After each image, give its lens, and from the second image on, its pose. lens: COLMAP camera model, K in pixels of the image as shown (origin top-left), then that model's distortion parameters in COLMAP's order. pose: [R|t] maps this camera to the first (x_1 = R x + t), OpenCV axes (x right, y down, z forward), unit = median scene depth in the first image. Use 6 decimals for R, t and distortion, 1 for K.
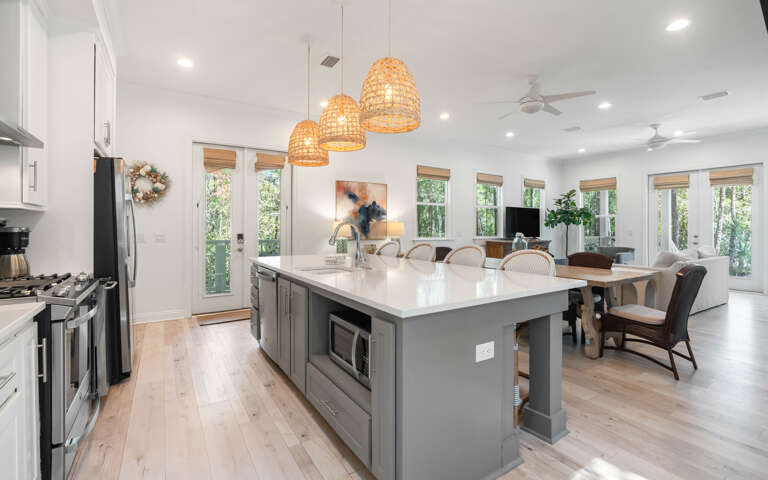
lens RADIAL K [[354.7, 0, 385.0], [0, 354.7, 224.5], [0, 0, 1]] dist [-0.002881, -0.000145]
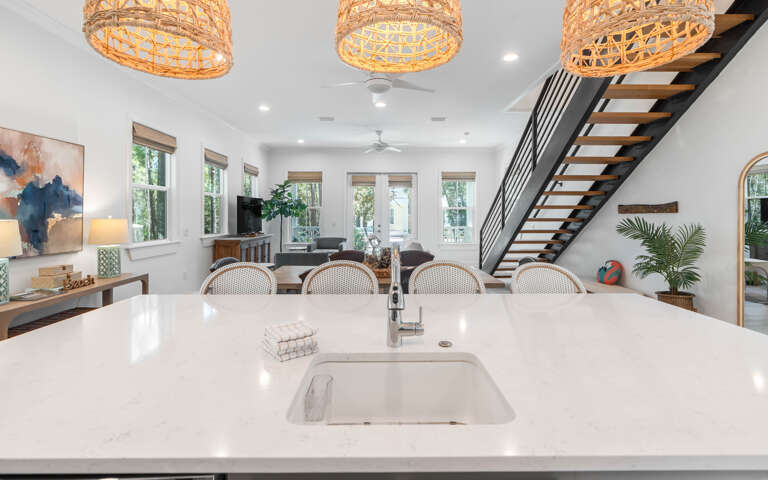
lens RADIAL K [[356.7, 0, 384.0], [0, 356.7, 209.3], [0, 0, 1]] dist [-0.001140, 0.000239]
pose [[0.538125, 0.008092, 0.842826, -0.177884], [-0.005119, 0.999967, -0.006332, -0.017146], [-0.842849, -0.000907, 0.538149, 0.311683]]
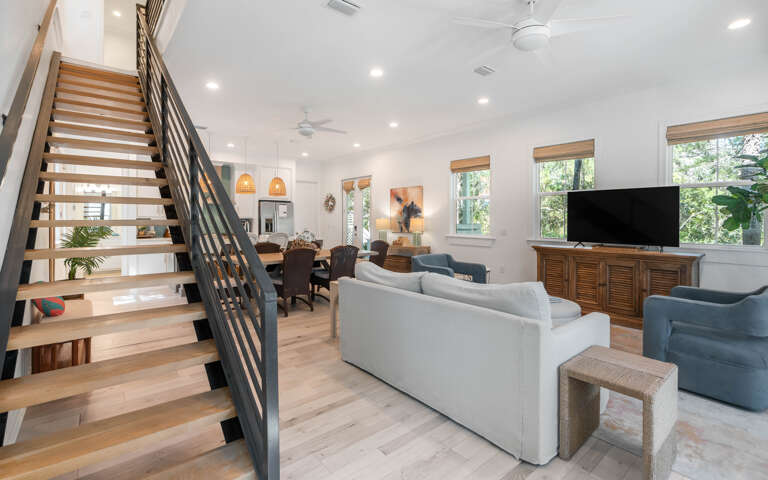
lens RADIAL K [[355.7, 0, 380.2], [0, 355.7, 220.3], [0, 0, 1]] dist [0.000423, 0.000758]
pose [[0.112232, 0.004774, -0.993671, 1.018752], [0.009545, 0.999937, 0.005882, -0.008591], [0.993636, -0.010144, 0.112179, 0.661732]]
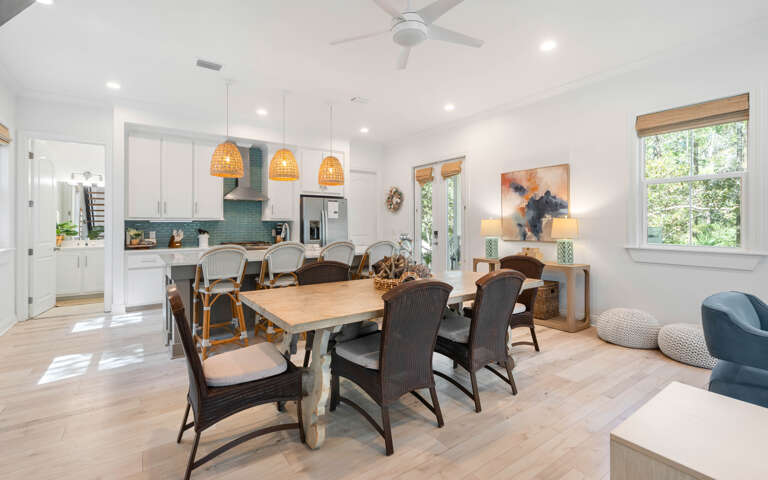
lens RADIAL K [[354.7, 0, 385.0], [0, 354.7, 224.5], [0, 0, 1]] dist [-0.002881, -0.000145]
pose [[0.040774, -0.002292, -0.999166, 0.613994], [0.012380, 0.999922, -0.001789, 0.002025], [0.999092, -0.012297, 0.040799, 0.550071]]
